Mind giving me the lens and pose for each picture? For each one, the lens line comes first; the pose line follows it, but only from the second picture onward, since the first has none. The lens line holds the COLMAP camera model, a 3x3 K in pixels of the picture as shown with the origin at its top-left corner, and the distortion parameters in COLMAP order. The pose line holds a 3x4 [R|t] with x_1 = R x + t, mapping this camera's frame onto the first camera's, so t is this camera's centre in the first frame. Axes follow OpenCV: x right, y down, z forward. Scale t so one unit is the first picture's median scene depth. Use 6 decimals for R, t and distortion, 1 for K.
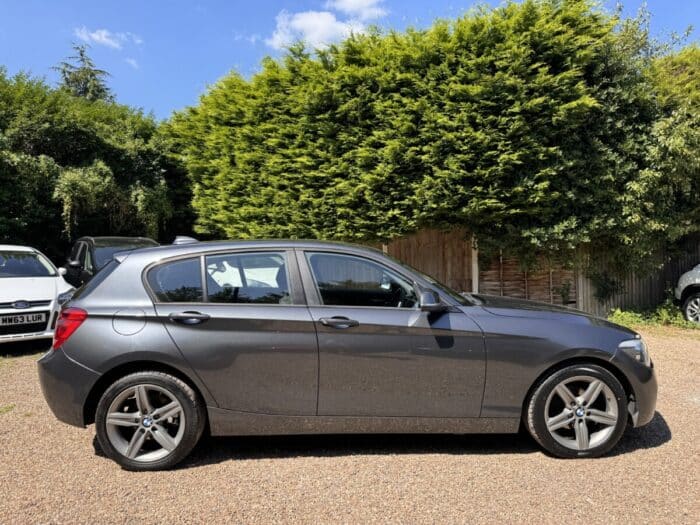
lens RADIAL K [[477.3, 0, 350.0], [0, 477.3, 262.5], [0, 0, 1]] dist [0.043280, -0.055663]
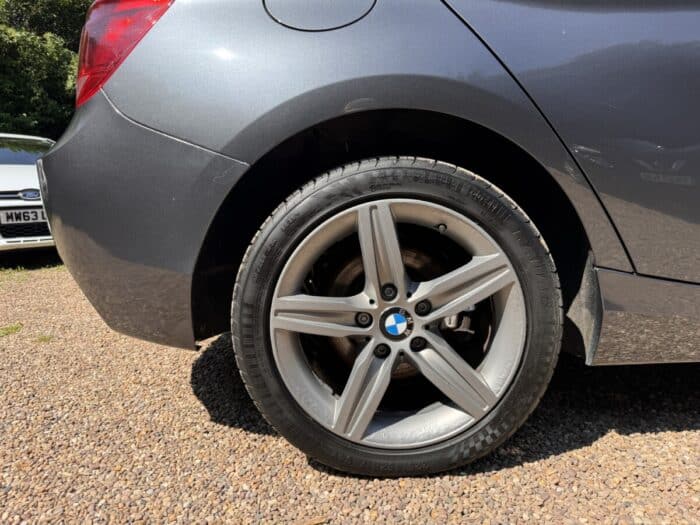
lens RADIAL K [[477.3, 0, 350.0], [0, 477.3, 262.5], [0, 0, 1]] dist [0.043280, -0.055663]
pose [[0.998763, -0.027103, -0.041683, -0.433794], [0.031605, 0.993267, 0.111456, 0.254770], [0.038382, -0.112636, 0.992895, 0.690211]]
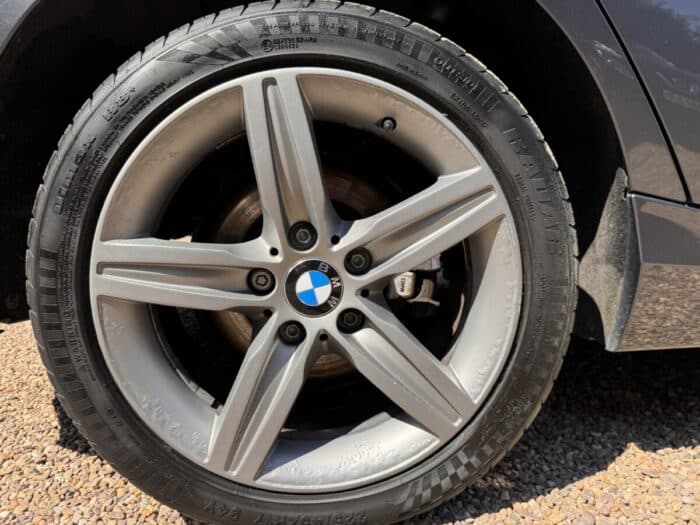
lens RADIAL K [[477.3, 0, 350.0], [0, 477.3, 262.5], [0, 0, 1]] dist [0.043280, -0.055663]
pose [[0.999040, -0.027234, 0.034313, -0.410114], [0.022995, 0.992701, 0.118392, 0.297431], [-0.037286, -0.117489, 0.992374, 0.806769]]
